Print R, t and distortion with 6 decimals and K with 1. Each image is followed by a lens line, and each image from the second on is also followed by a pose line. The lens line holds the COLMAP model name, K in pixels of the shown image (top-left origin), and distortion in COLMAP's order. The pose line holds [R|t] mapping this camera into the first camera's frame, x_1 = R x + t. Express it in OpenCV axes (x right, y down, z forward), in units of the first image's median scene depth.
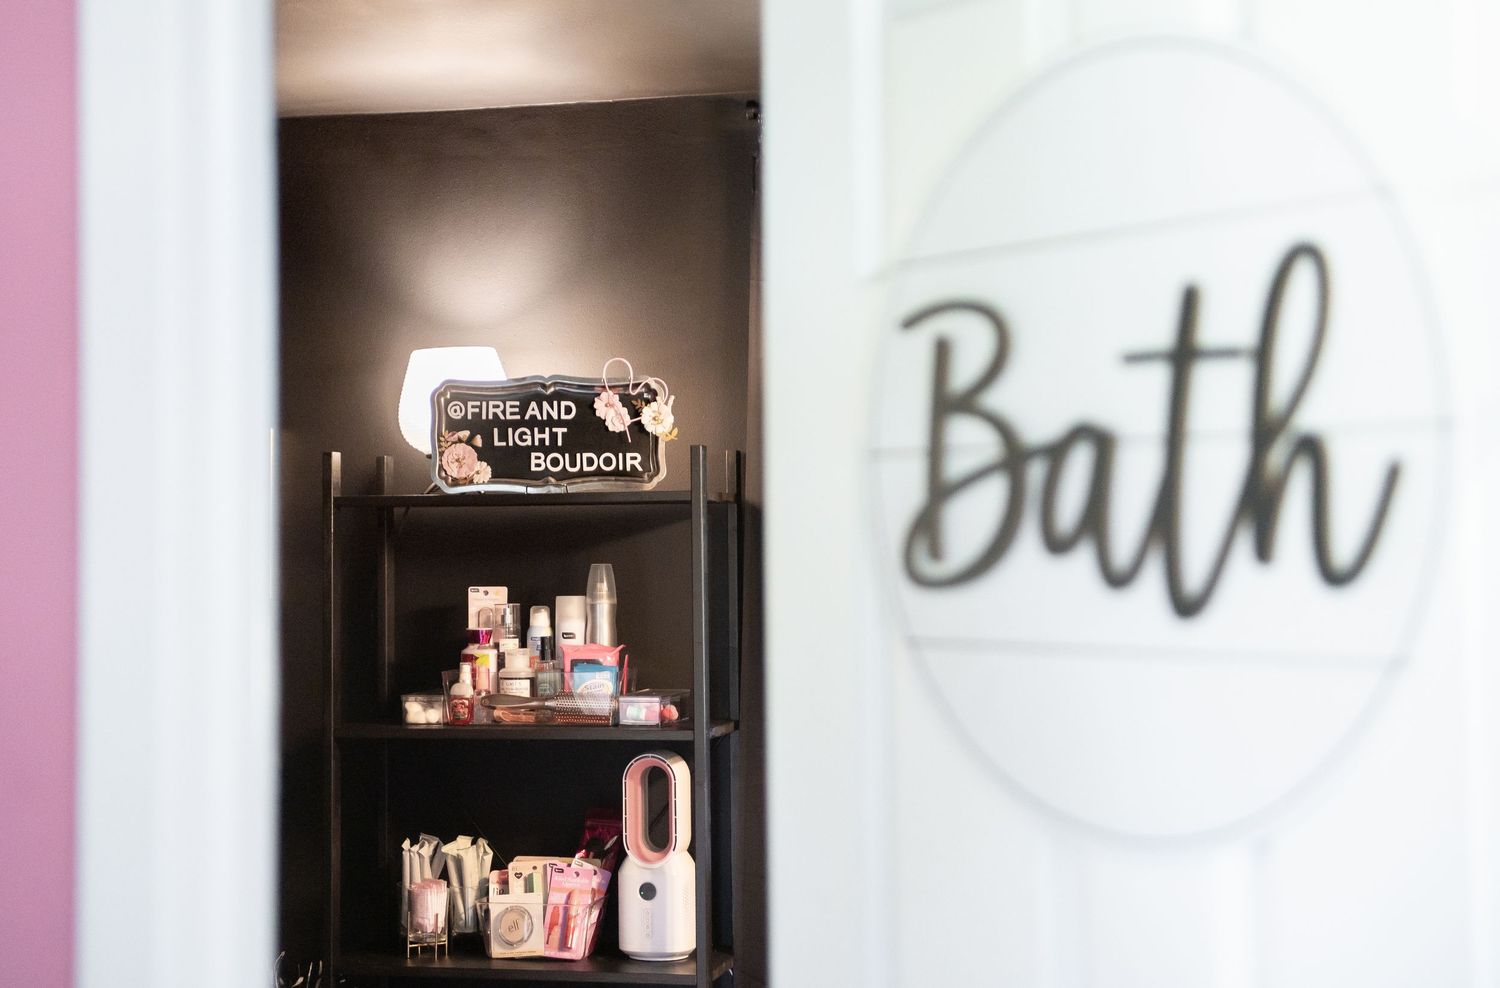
lens RADIAL K [[2230.8, 0, 750.0], [0, 2230.8, 494.0], [0, 0, 1]] dist [-0.015883, -0.027956]
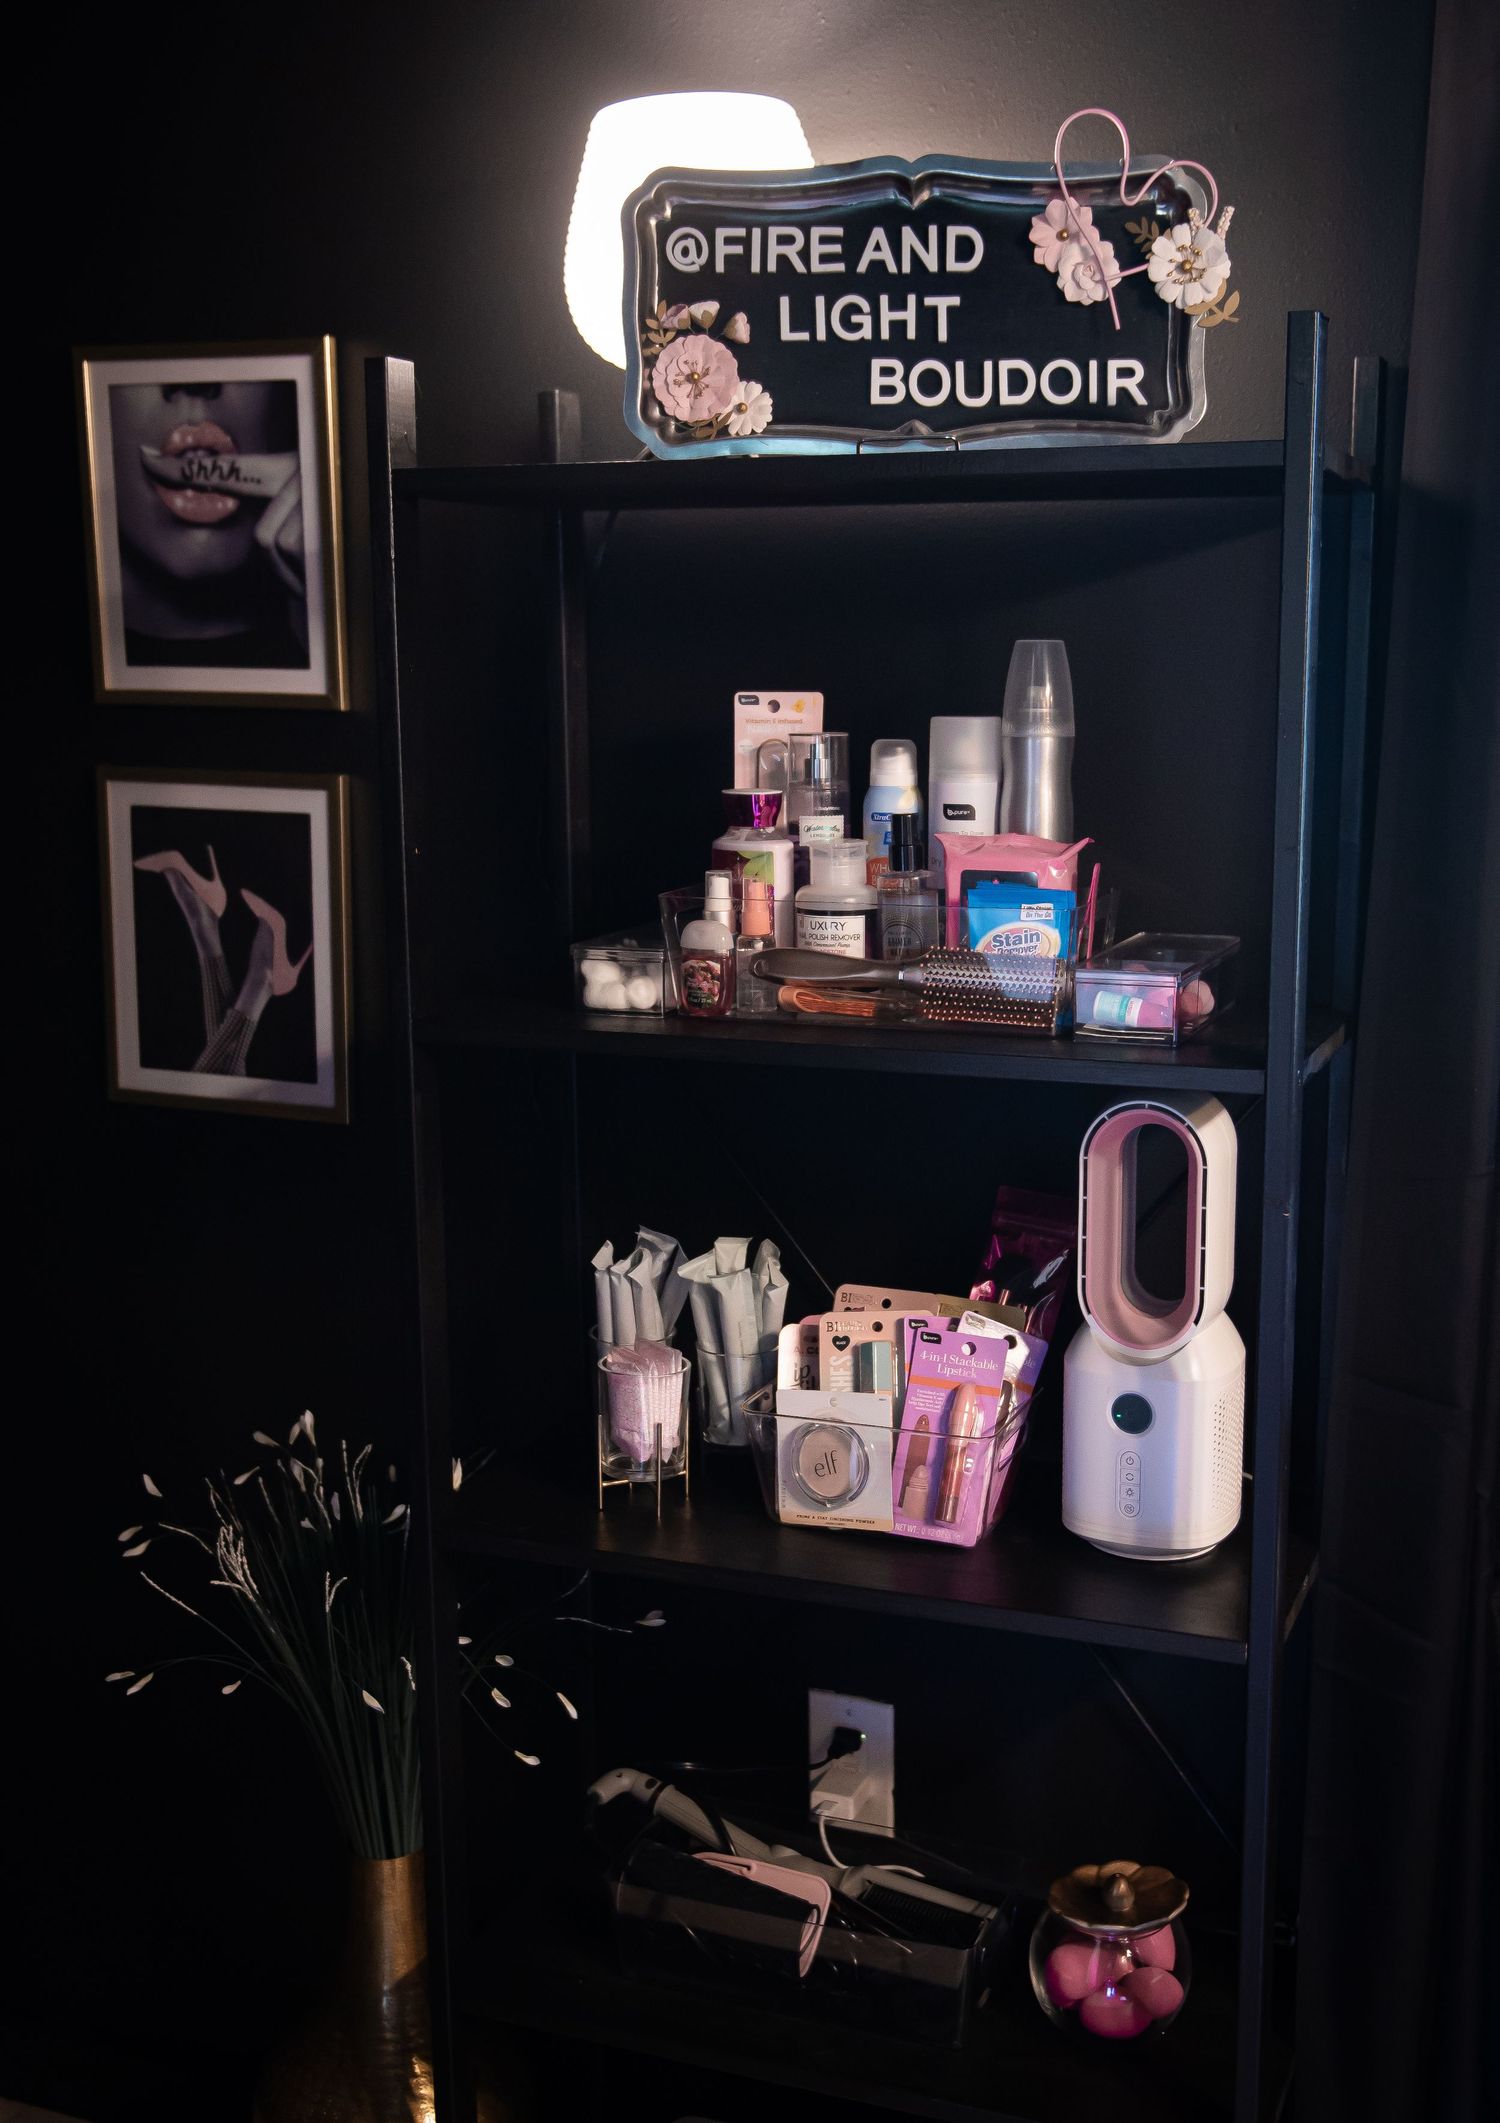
lens RADIAL K [[2293.2, 0, 838.1], [0, 2293.2, 1062.2], [0, 0, 1]] dist [0.003818, 0.001982]
pose [[0.987734, 0.034488, -0.152291, -0.036267], [-0.001868, 0.977844, 0.209328, 0.019073], [0.156136, -0.206476, 0.965914, 0.569567]]
